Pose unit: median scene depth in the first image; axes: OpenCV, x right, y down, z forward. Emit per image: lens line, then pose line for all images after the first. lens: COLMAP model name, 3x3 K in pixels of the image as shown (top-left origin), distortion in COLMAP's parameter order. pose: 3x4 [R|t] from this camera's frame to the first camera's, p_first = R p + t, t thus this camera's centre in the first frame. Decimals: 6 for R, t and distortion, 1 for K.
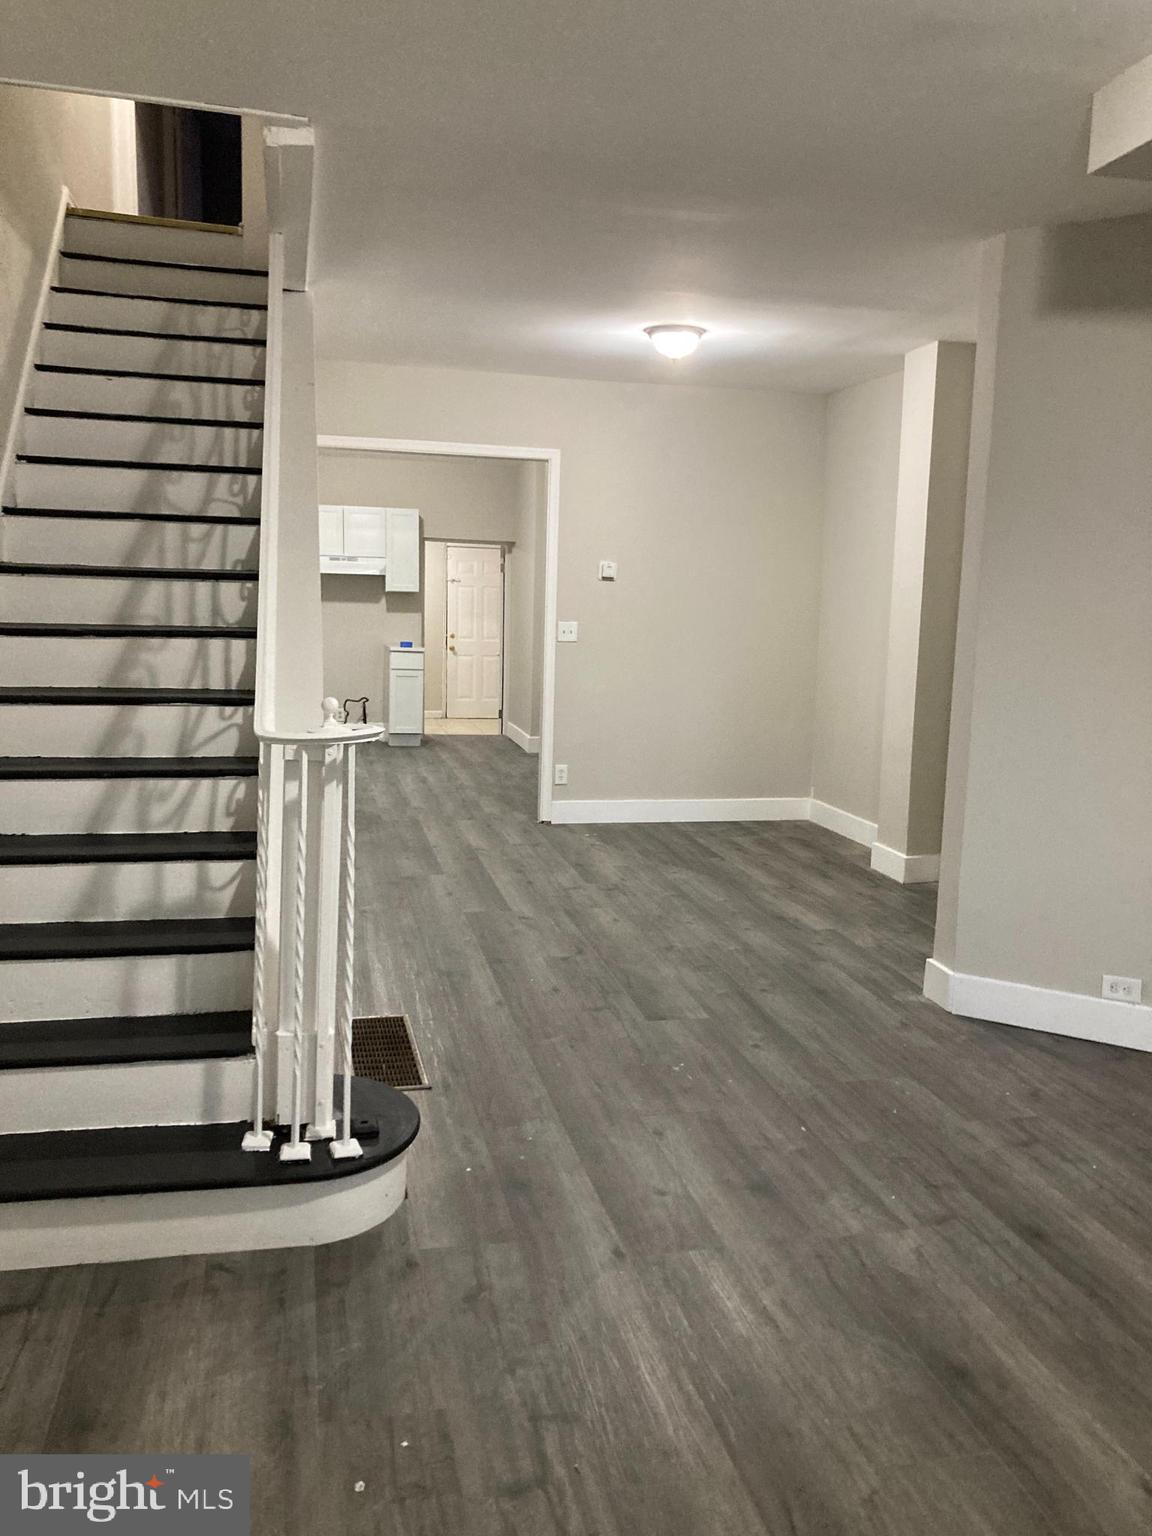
lens RADIAL K [[1255.1, 0, 576.0], [0, 1255.1, 768.0], [0, 0, 1]] dist [0.049035, -0.058525]
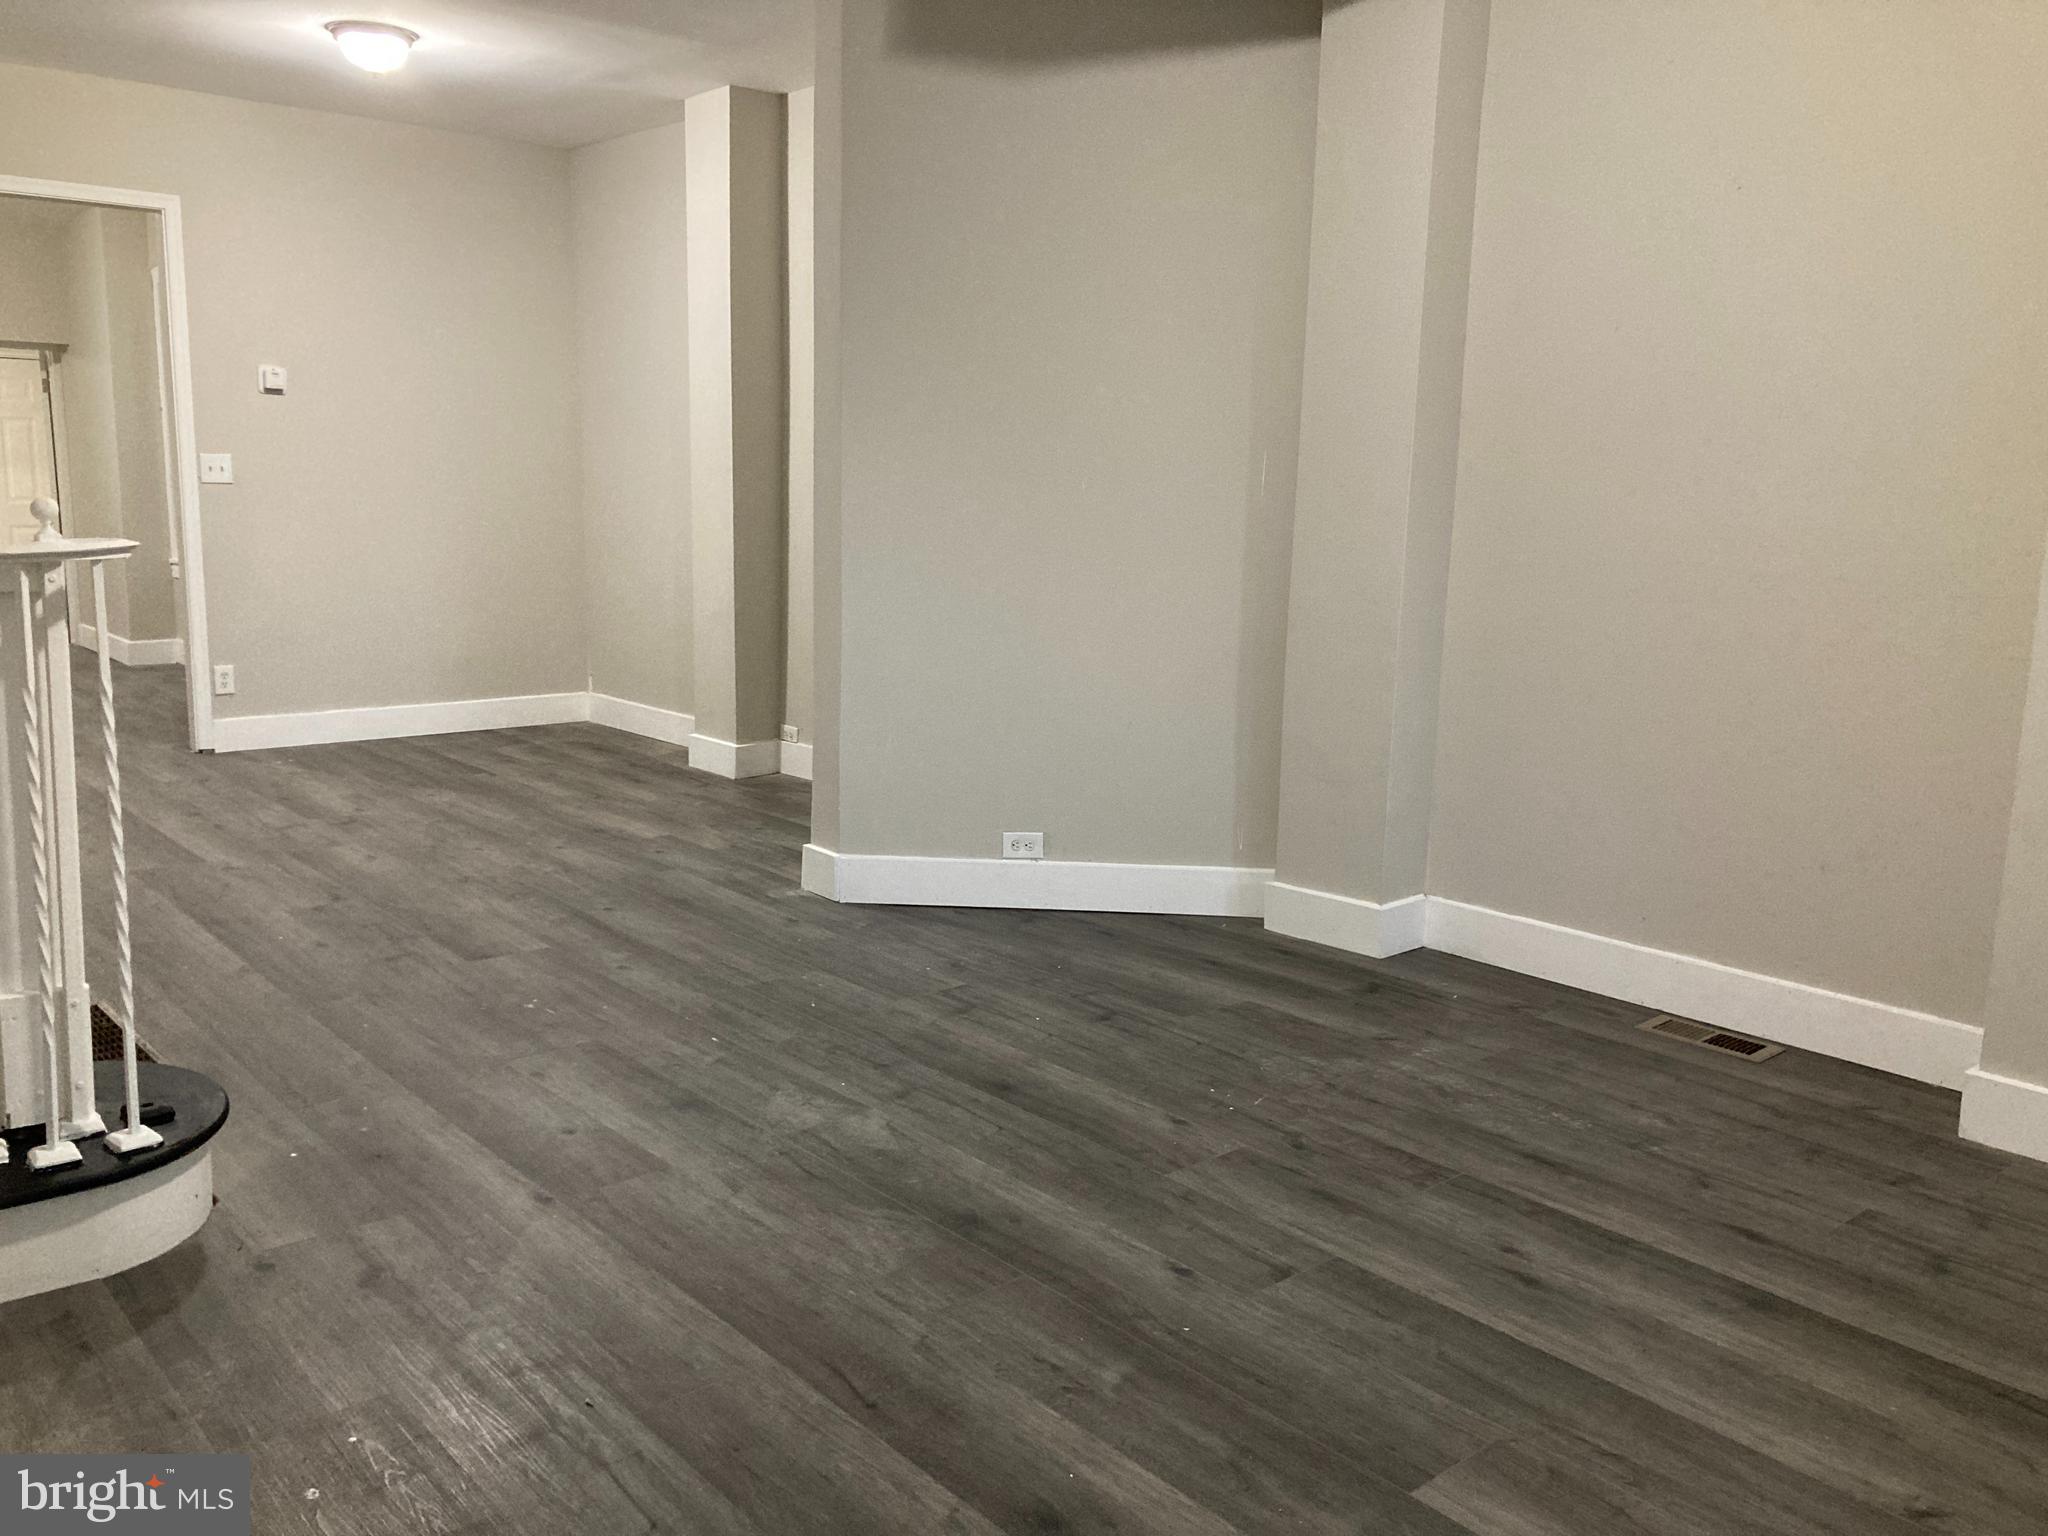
lens RADIAL K [[1673.5, 0, 1024.0], [0, 1673.5, 768.0], [0, 0, 1]] dist [0.049035, -0.058525]
pose [[0.884077, -0.089690, 0.458653, -0.114899], [0.067249, 0.995612, 0.065067, 0.049034], [-0.462477, -0.026680, 0.886230, -0.046755]]
